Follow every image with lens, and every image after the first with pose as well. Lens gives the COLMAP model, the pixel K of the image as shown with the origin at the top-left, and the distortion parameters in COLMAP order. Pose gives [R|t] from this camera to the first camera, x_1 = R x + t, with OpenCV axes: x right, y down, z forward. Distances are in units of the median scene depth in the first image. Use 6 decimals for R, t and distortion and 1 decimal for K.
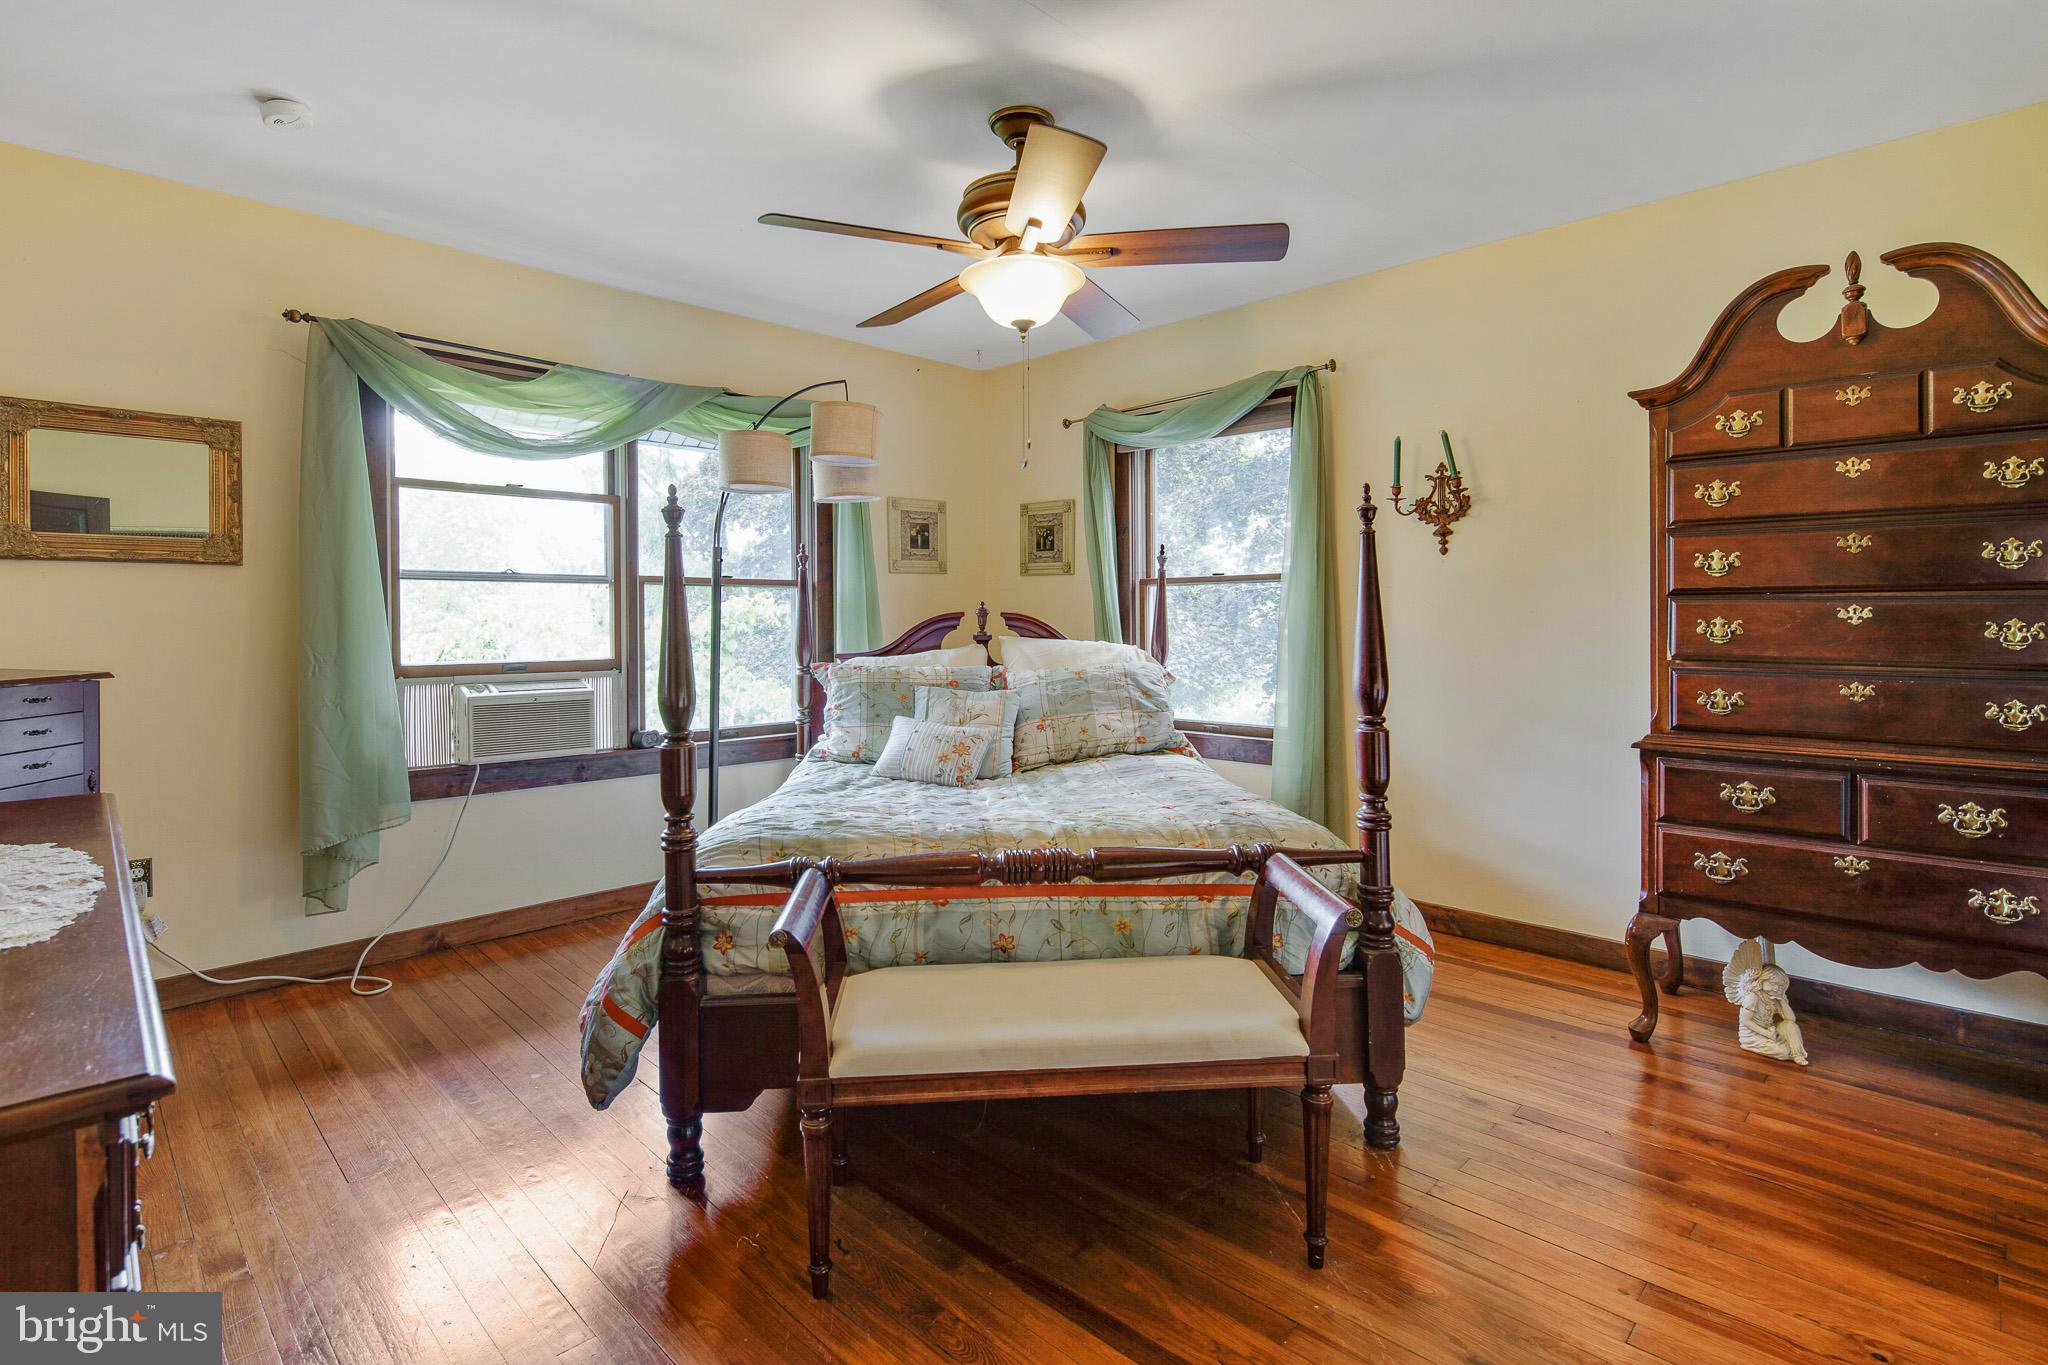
lens RADIAL K [[996.9, 0, 1020.8], [0, 996.9, 619.9], [0, 0, 1]] dist [0.000424, -0.000081]
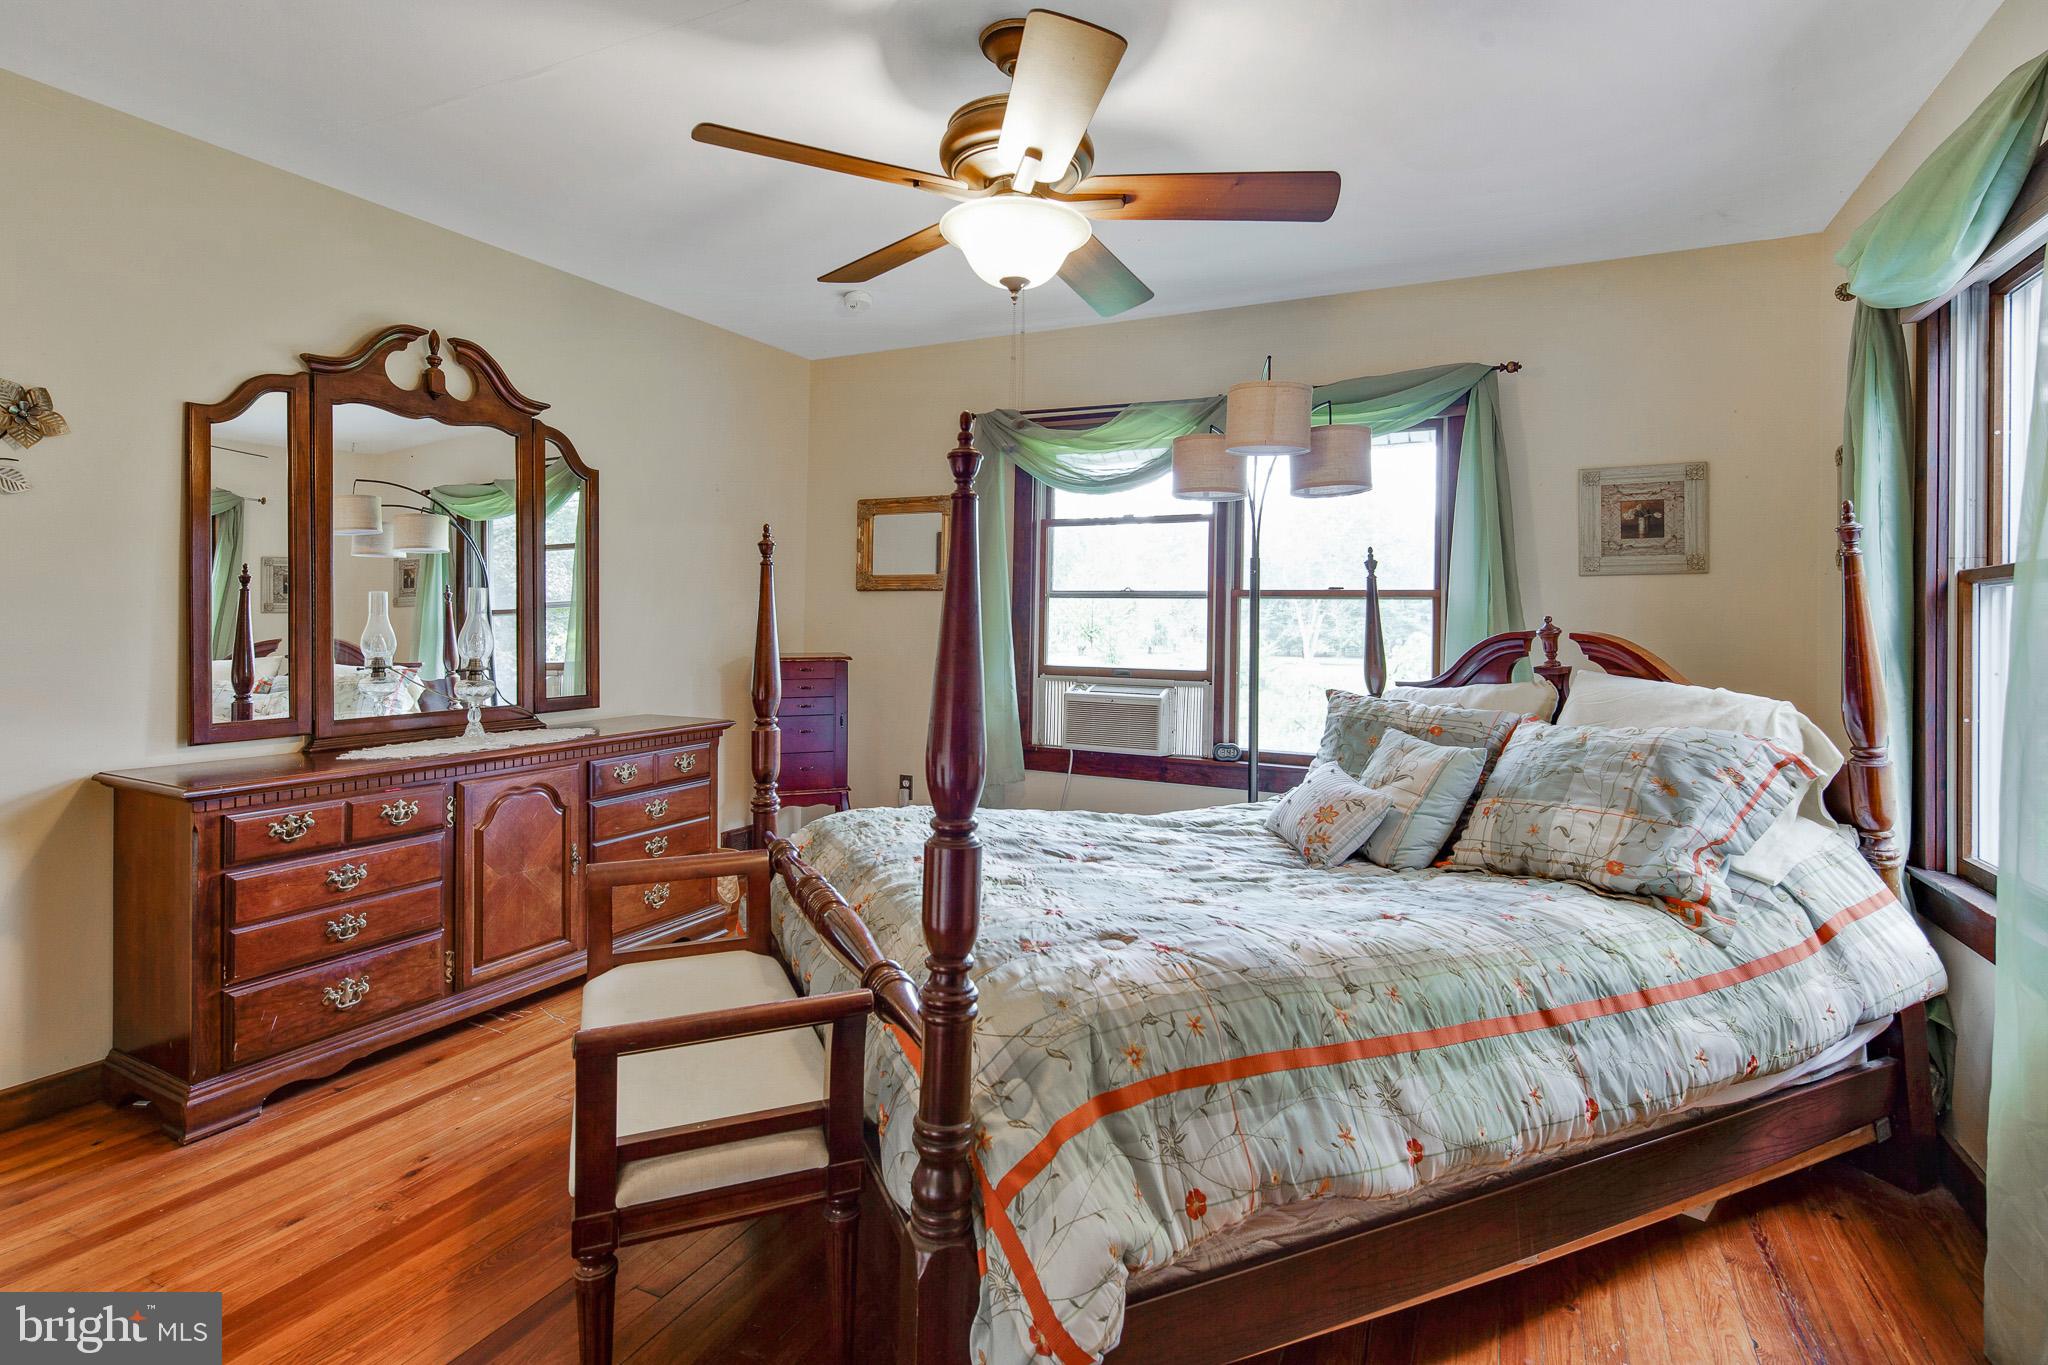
lens RADIAL K [[996.9, 0, 1020.8], [0, 996.9, 619.9], [0, 0, 1]] dist [0.000424, -0.000081]
pose [[0.324001, 0.006092, -0.946037, 0.542228], [-0.015827, 0.999874, 0.001018, -0.012970], [0.945924, 0.014643, 0.324057, 0.509443]]
